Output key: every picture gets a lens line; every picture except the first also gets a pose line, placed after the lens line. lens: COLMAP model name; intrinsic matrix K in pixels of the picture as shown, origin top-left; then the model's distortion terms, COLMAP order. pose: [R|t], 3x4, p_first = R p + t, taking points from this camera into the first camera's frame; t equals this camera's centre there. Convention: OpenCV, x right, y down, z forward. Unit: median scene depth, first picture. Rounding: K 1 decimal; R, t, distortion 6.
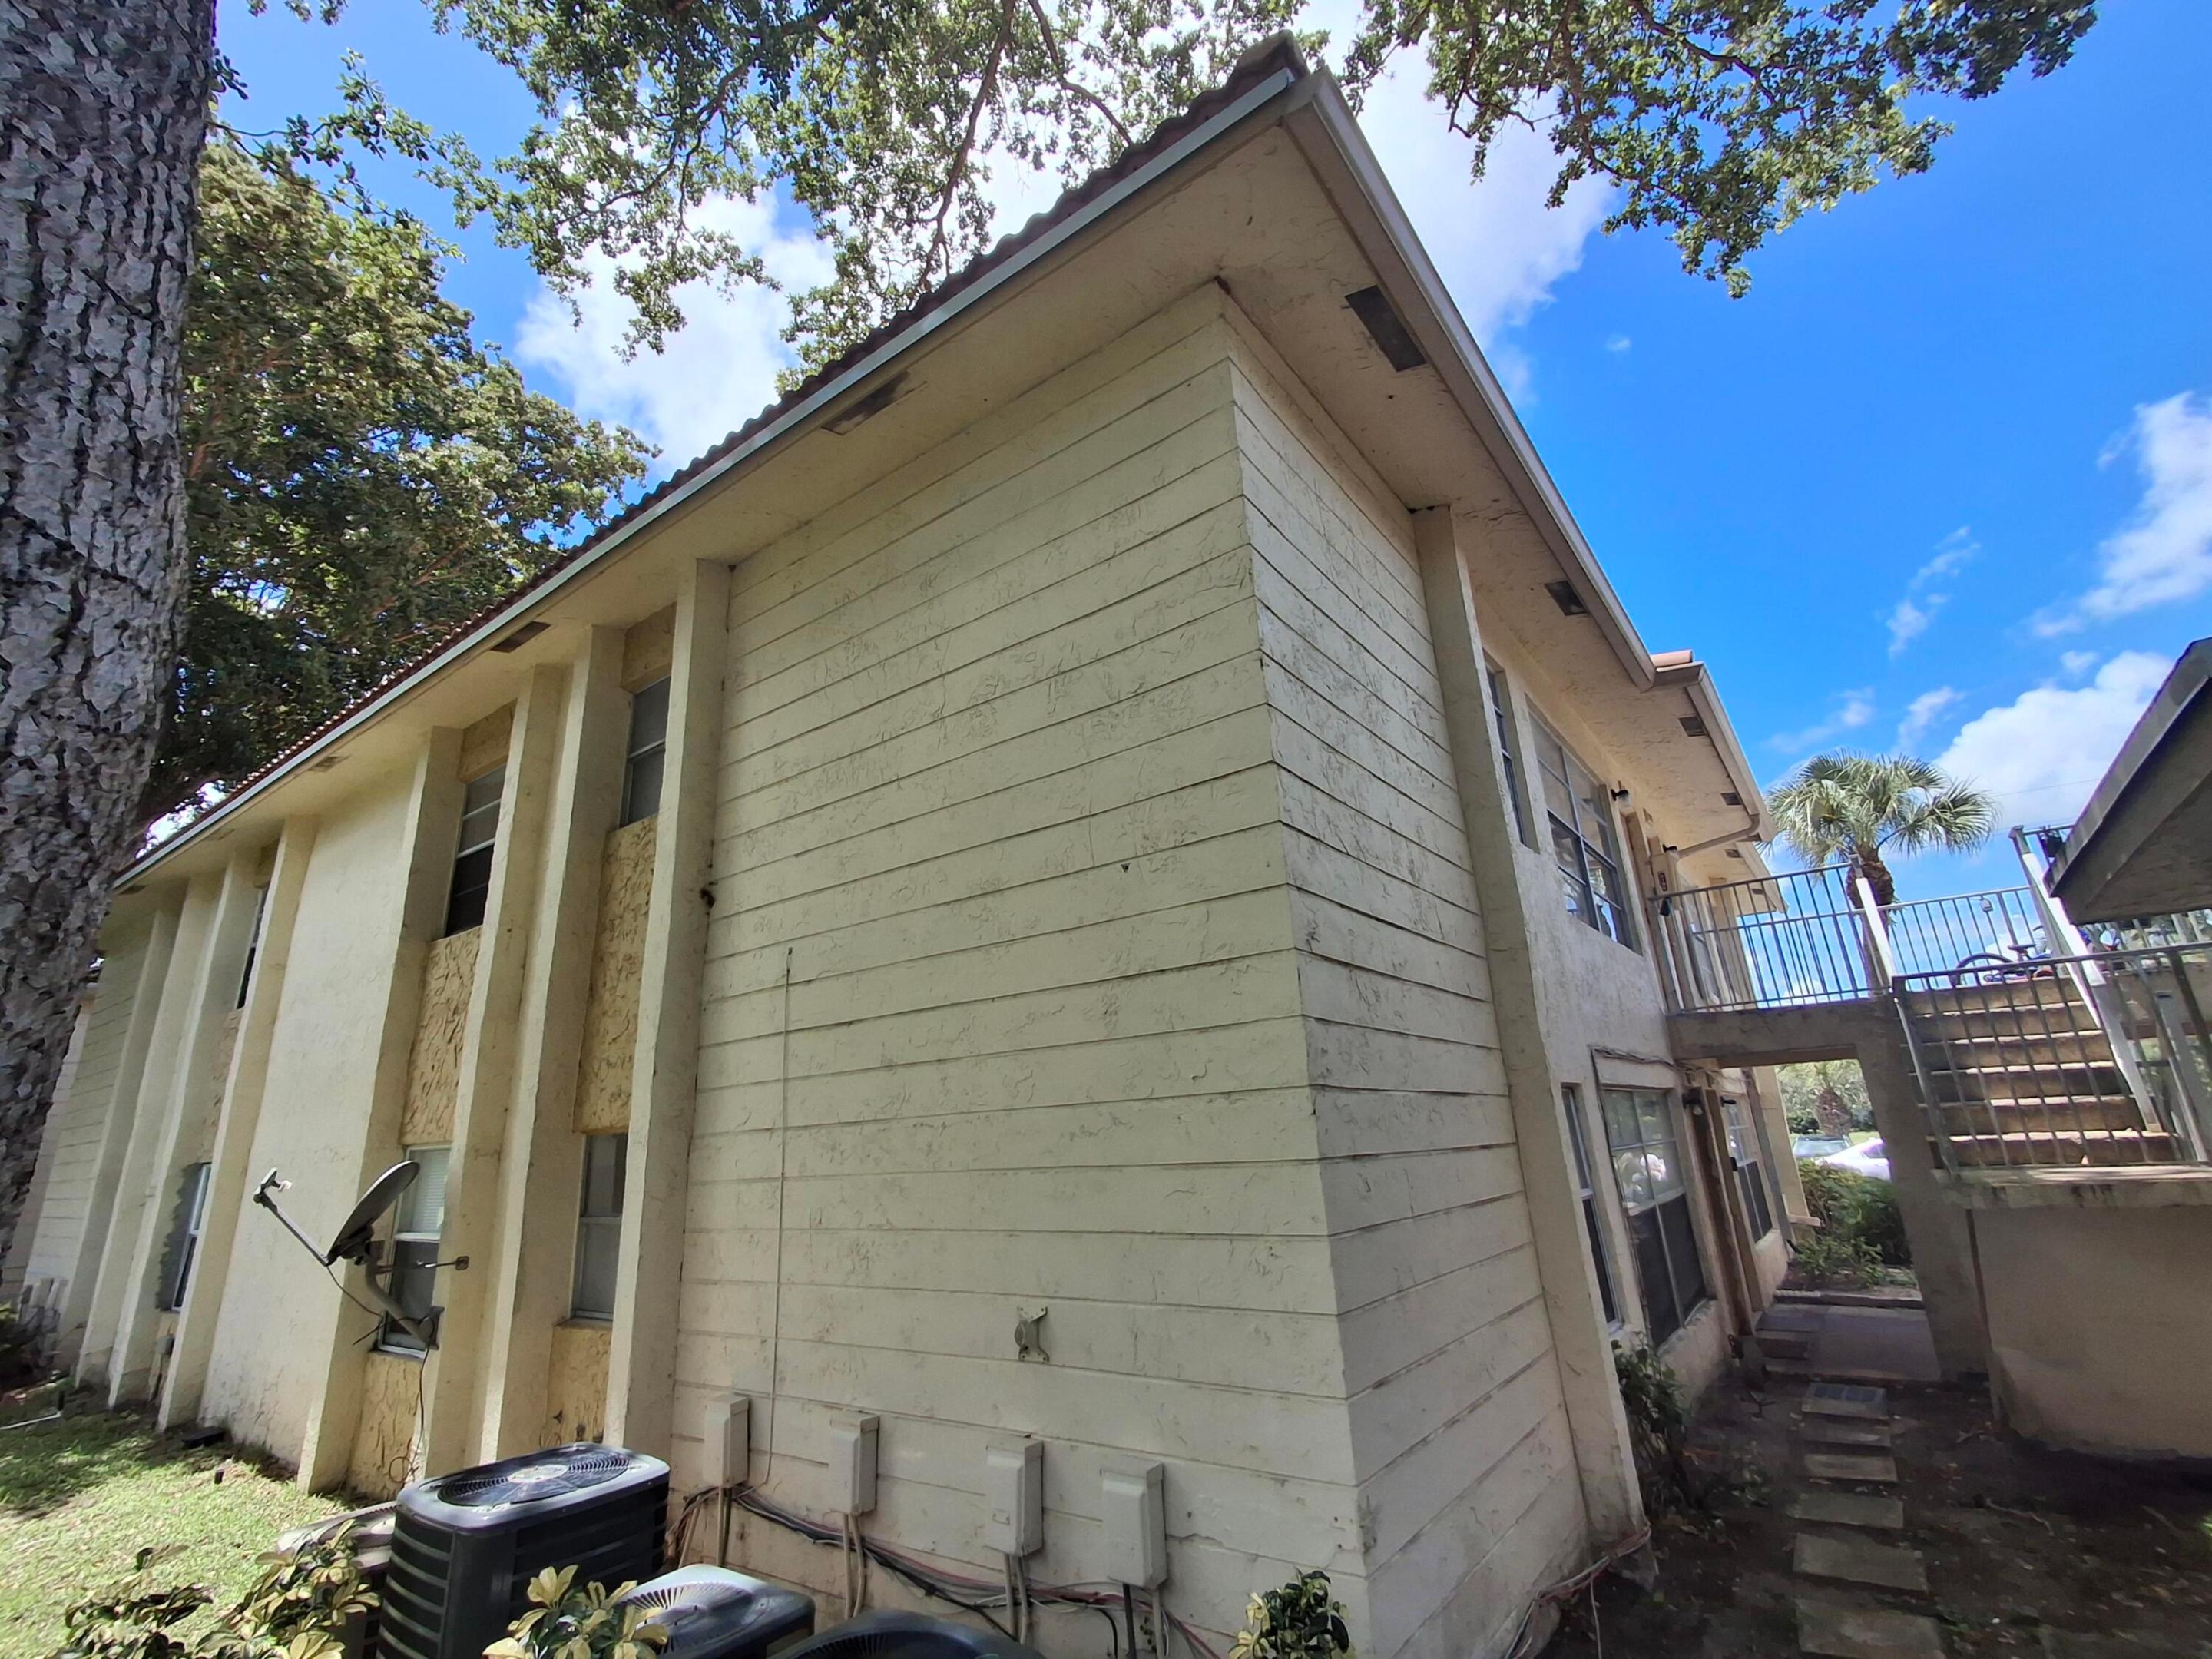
lens RADIAL K [[1011.5, 0, 1092.3], [0, 1011.5, 822.9], [0, 0, 1]] dist [-0.005886, 0.001366]
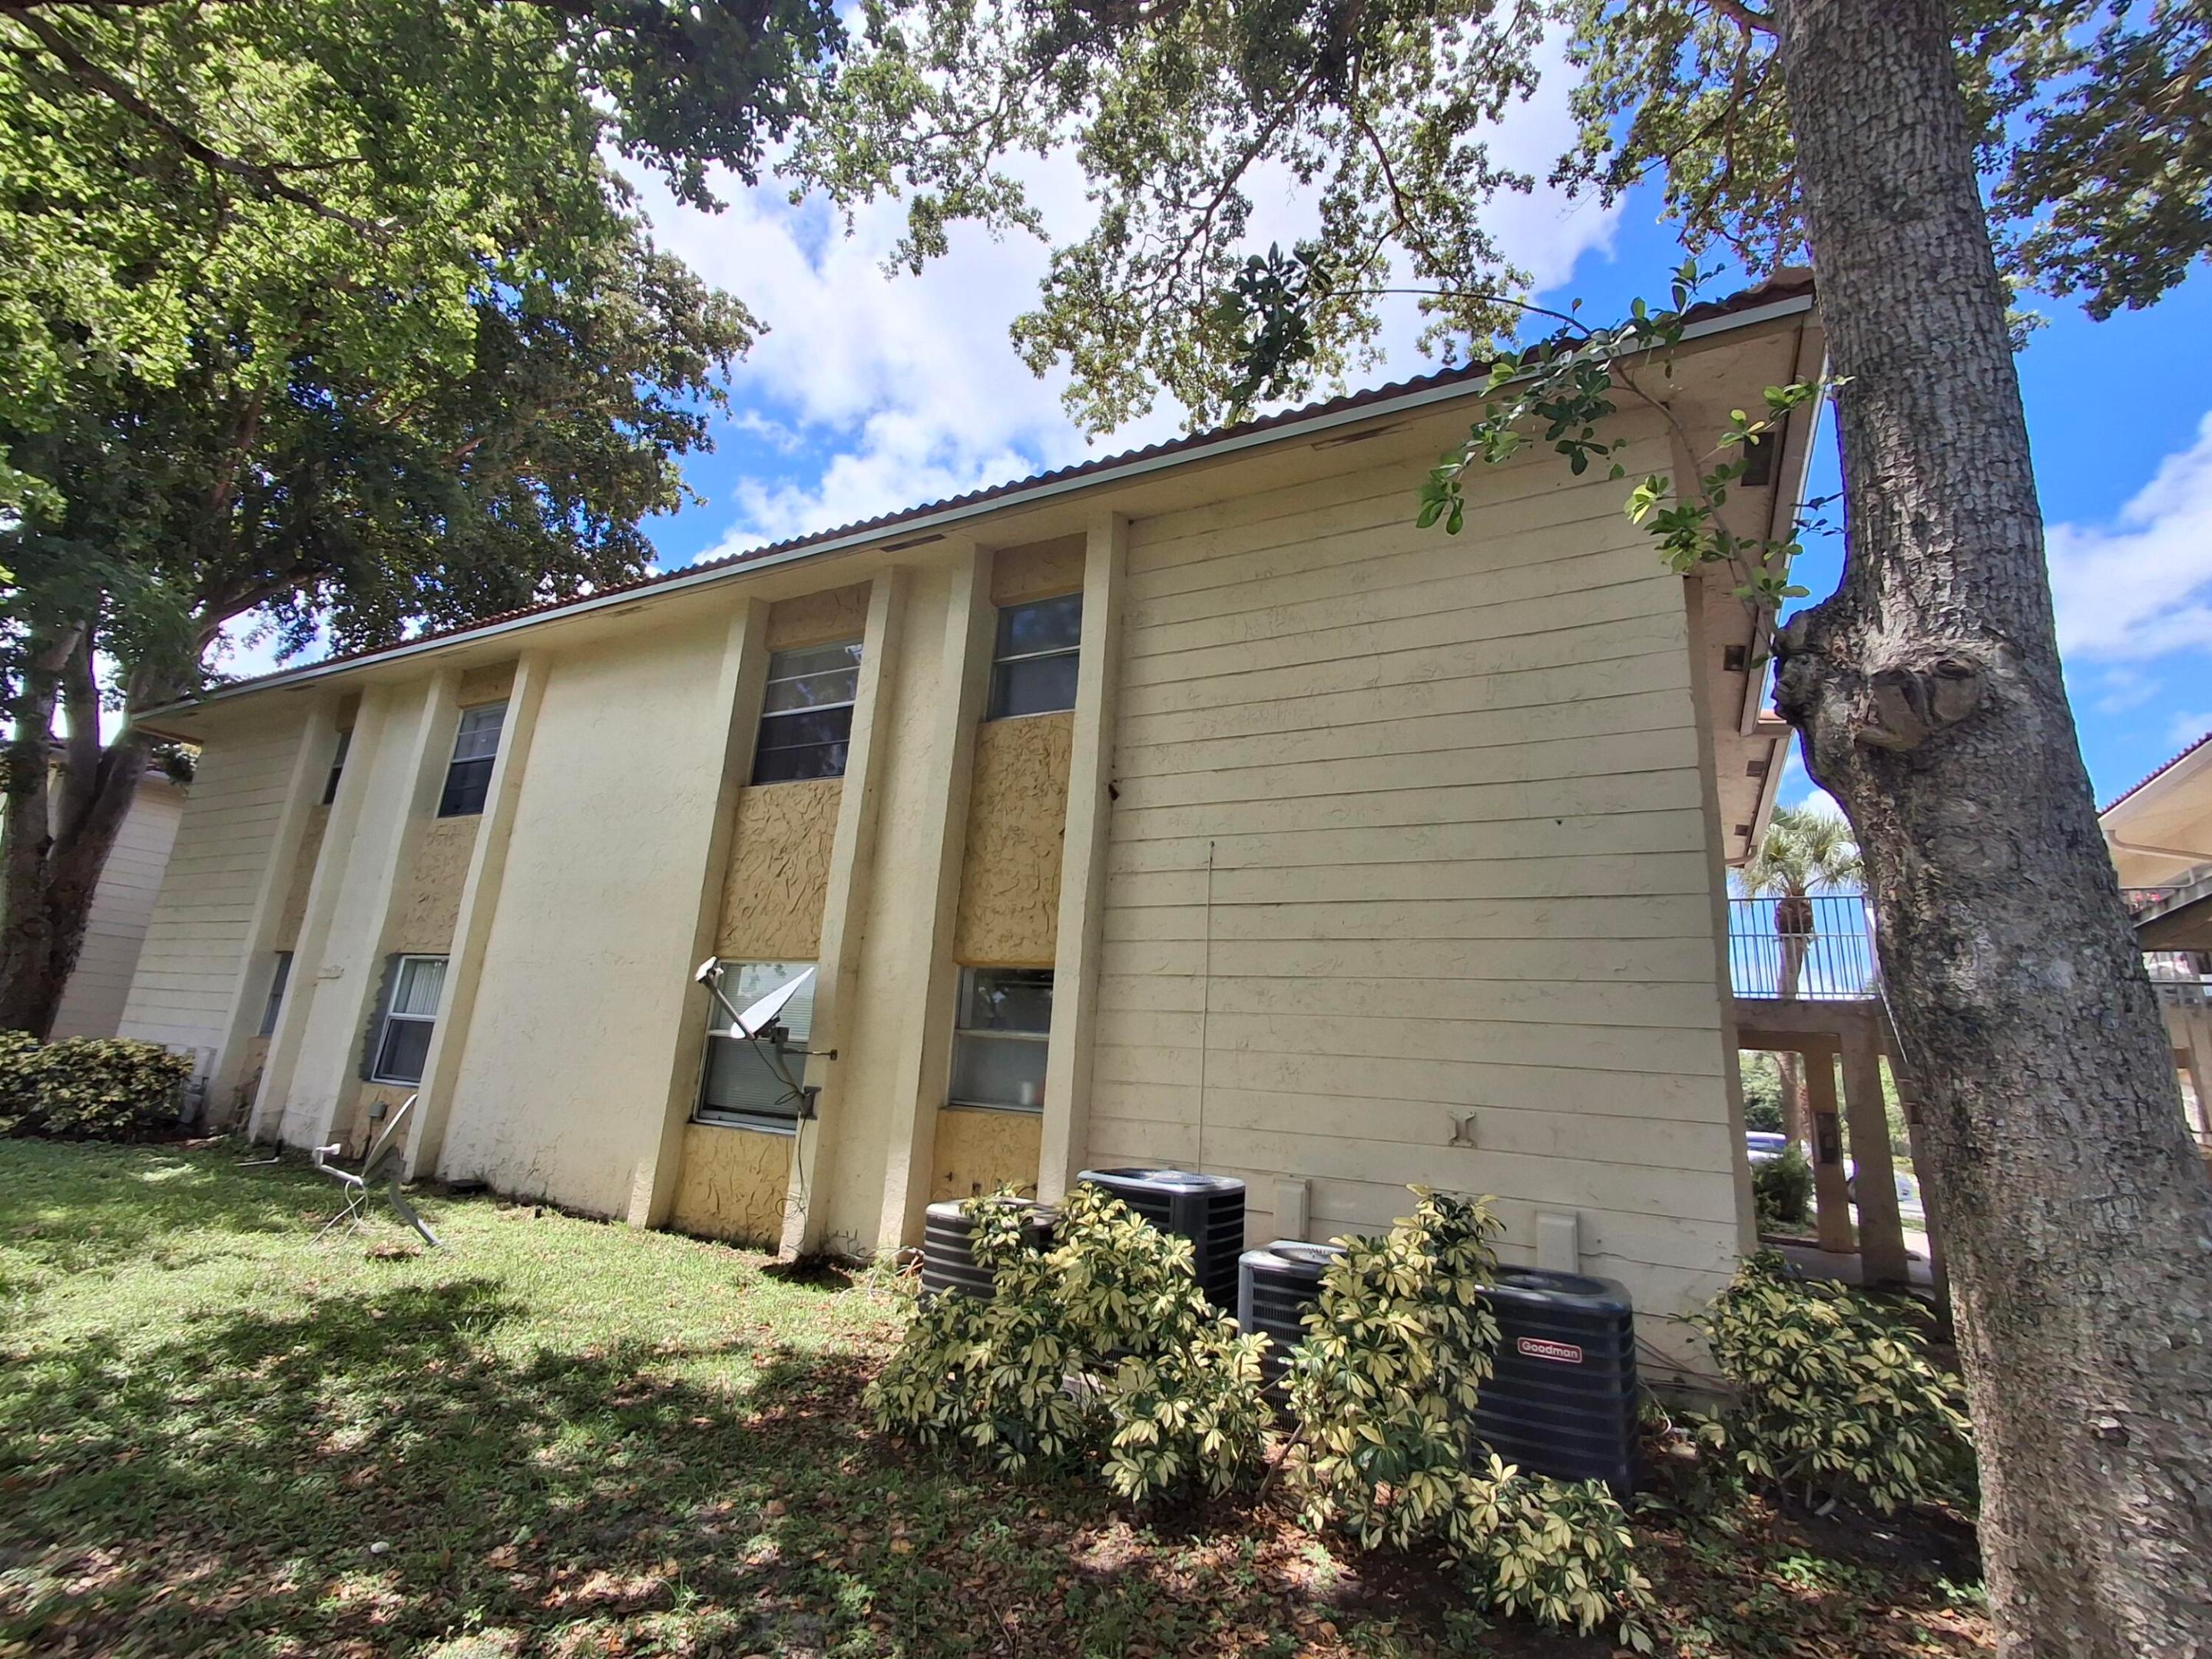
lens RADIAL K [[1011.5, 0, 1092.3], [0, 1011.5, 822.9], [0, 0, 1]] dist [-0.005886, 0.001366]
pose [[0.984279, 0.150299, 0.092764, -0.544499], [-0.155514, 0.986477, 0.051763, 0.053971], [-0.083730, -0.065376, 0.994342, -0.260146]]
